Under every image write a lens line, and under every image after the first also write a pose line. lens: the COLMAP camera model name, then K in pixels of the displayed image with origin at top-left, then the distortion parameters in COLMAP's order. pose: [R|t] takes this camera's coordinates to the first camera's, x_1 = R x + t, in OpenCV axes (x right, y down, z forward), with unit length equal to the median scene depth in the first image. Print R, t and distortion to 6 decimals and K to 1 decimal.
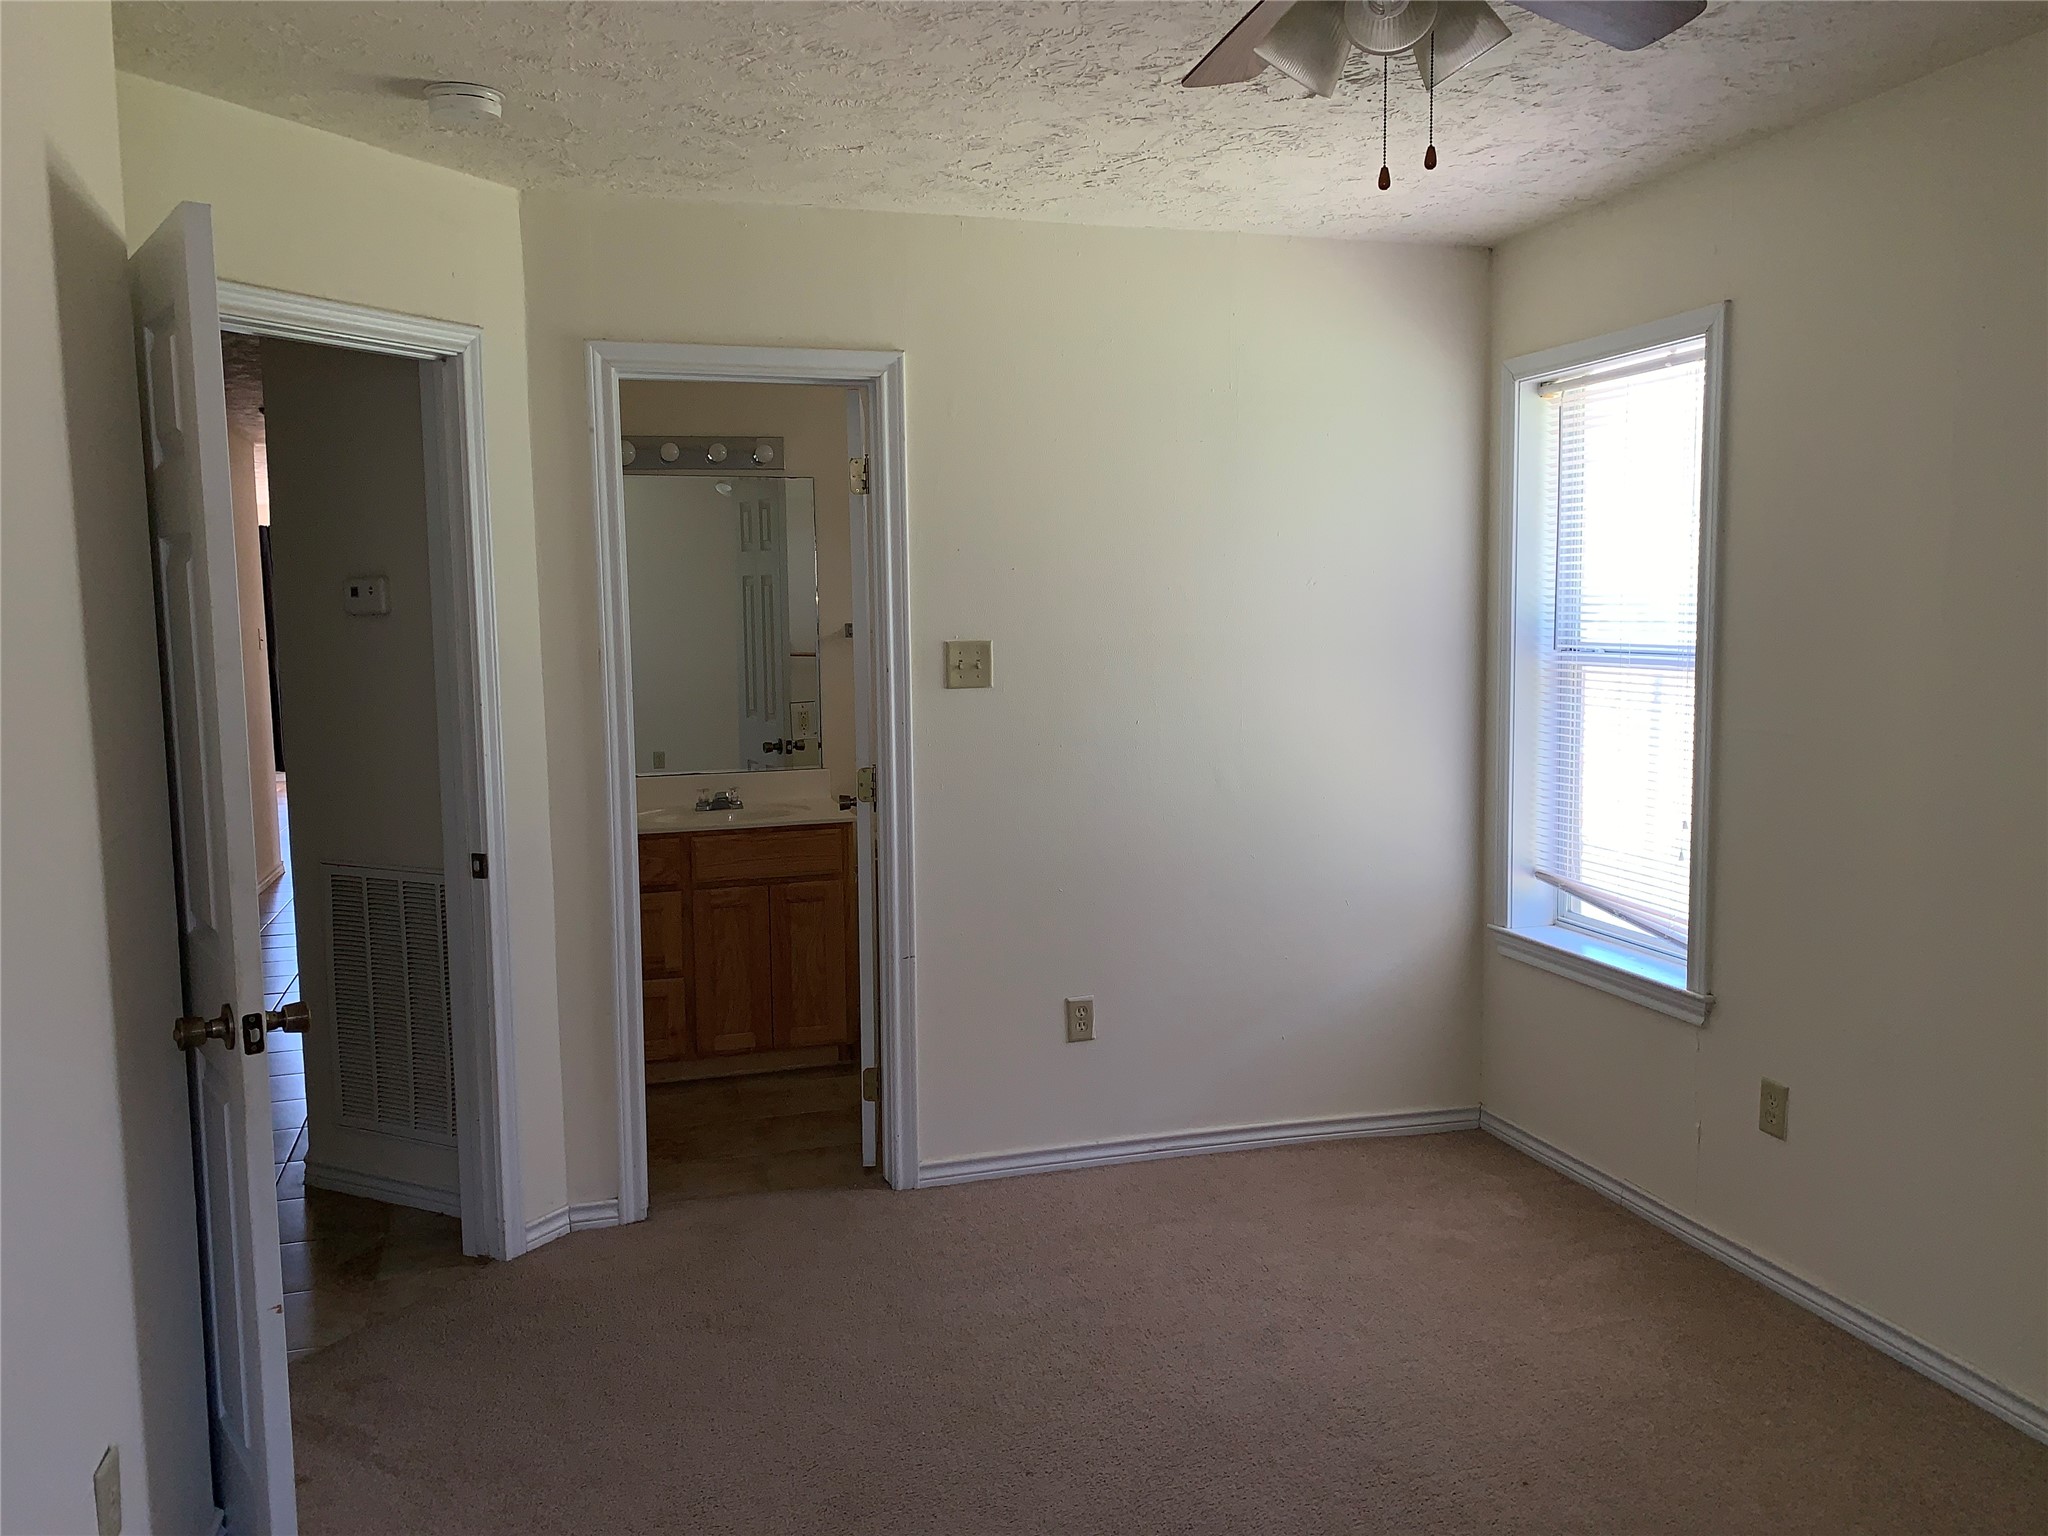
lens RADIAL K [[1559.0, 0, 1018.6], [0, 1559.0, 761.0], [0, 0, 1]] dist [0.044049, -0.055450]
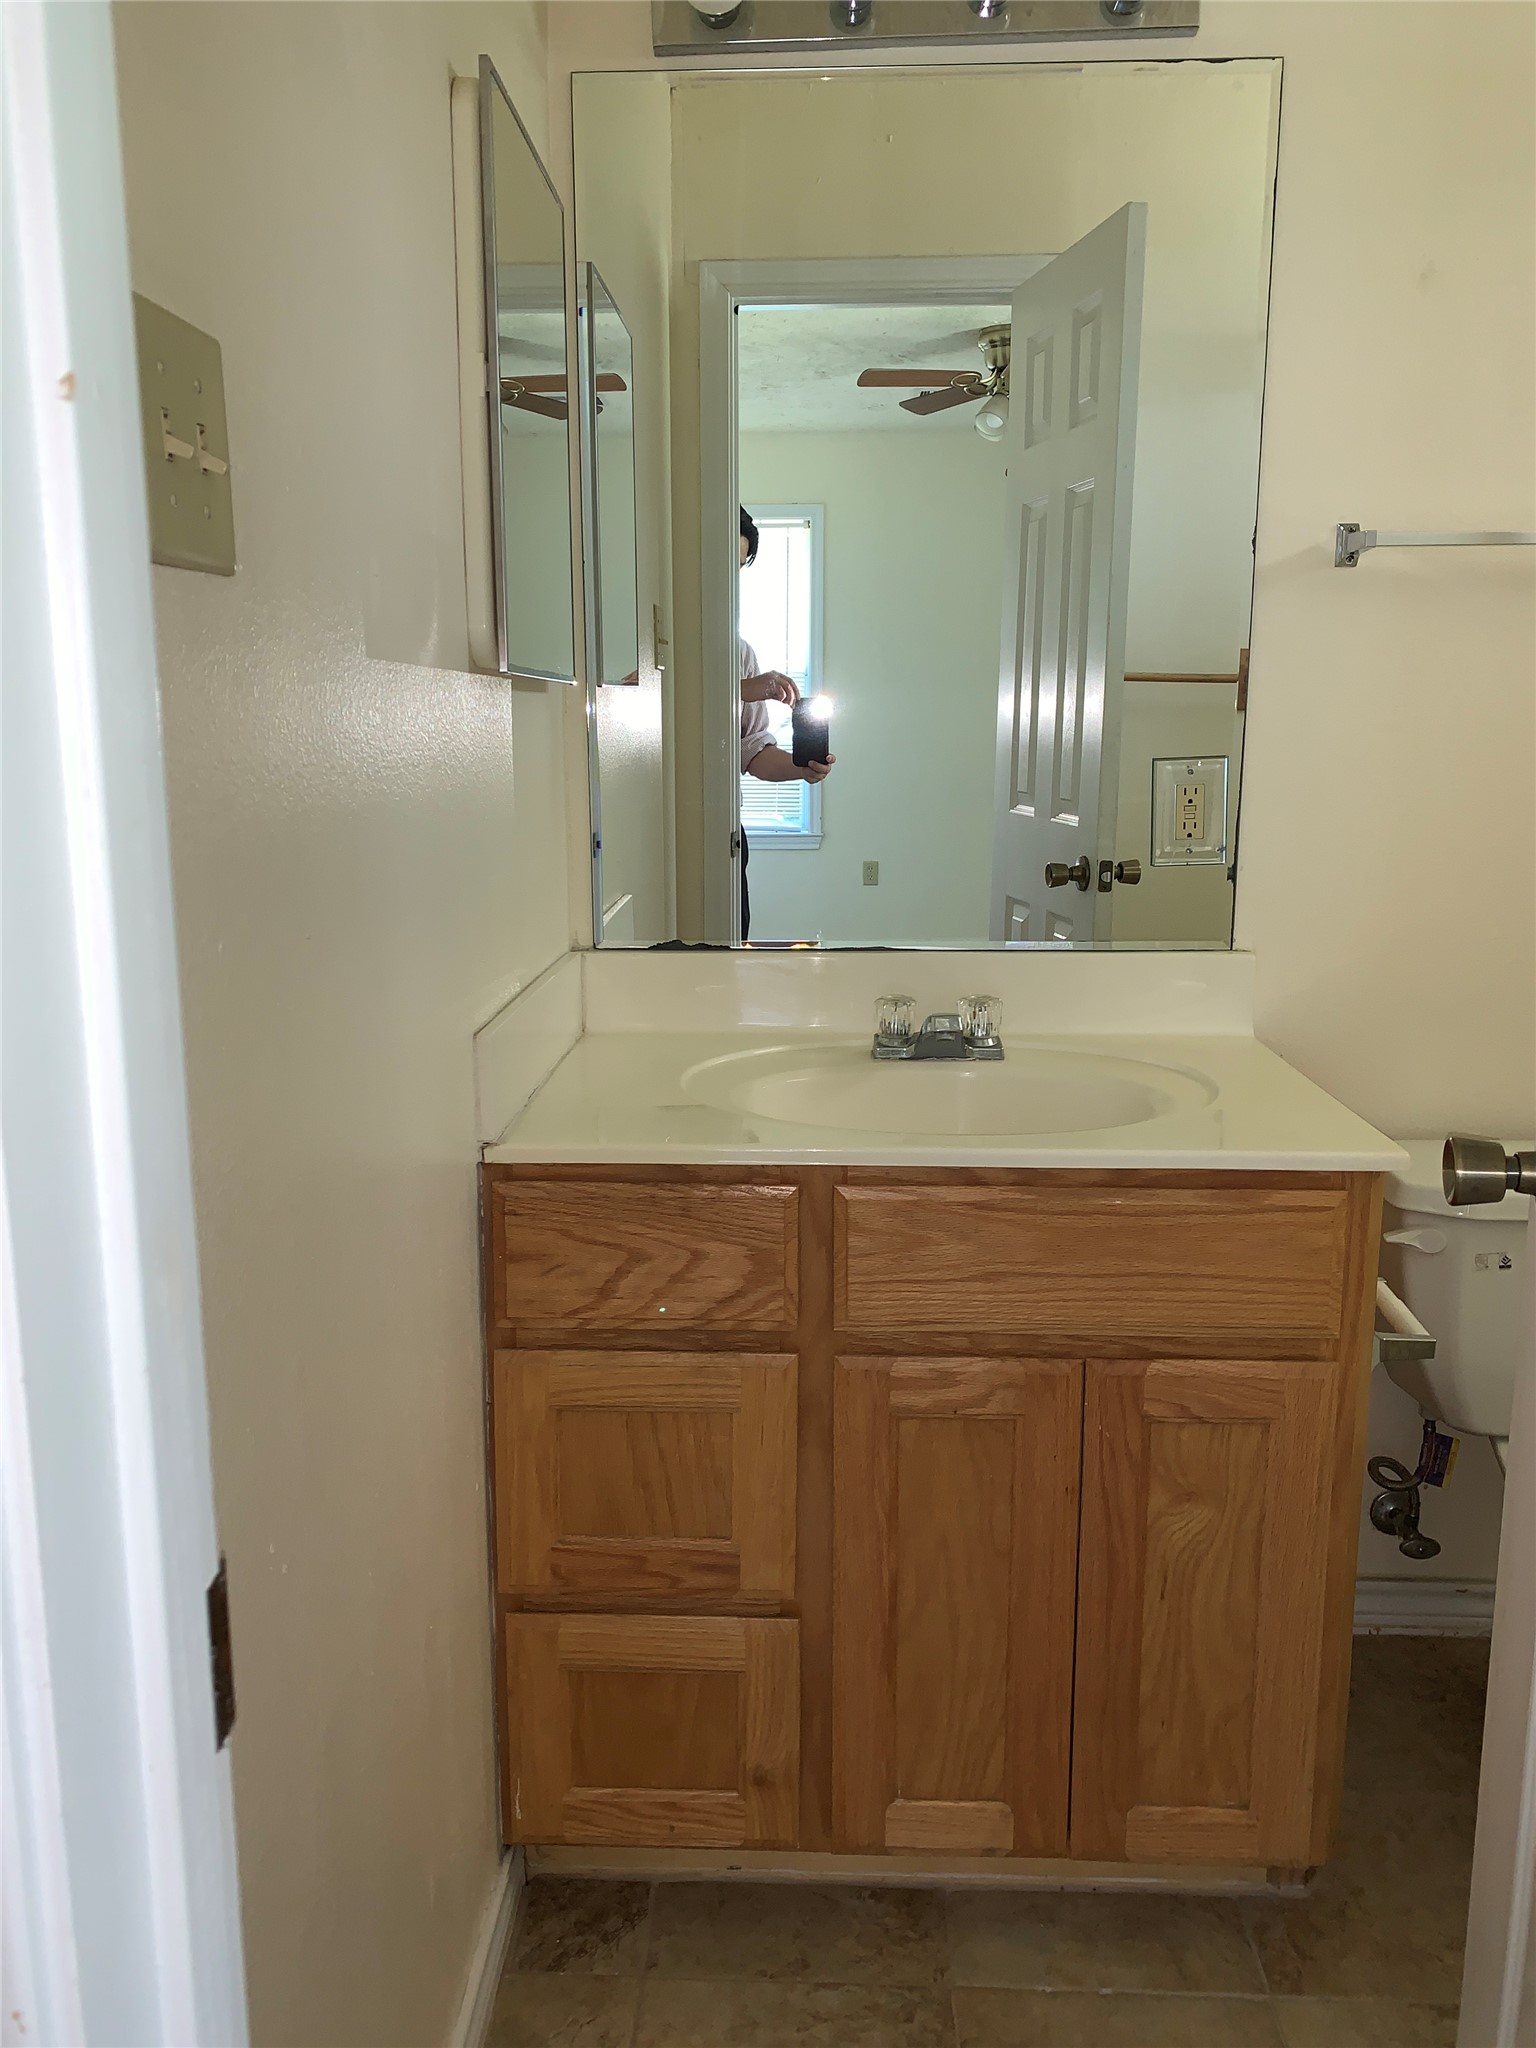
lens RADIAL K [[1559.0, 0, 768.0], [0, 1559.0, 1024.0], [0, 0, 1]] dist [0.044049, -0.055450]
pose [[0.952380, 0.072188, -0.296245, -0.132009], [-0.041992, 0.993365, 0.107062, -0.013700], [0.302008, -0.089524, 0.949092, 0.695060]]
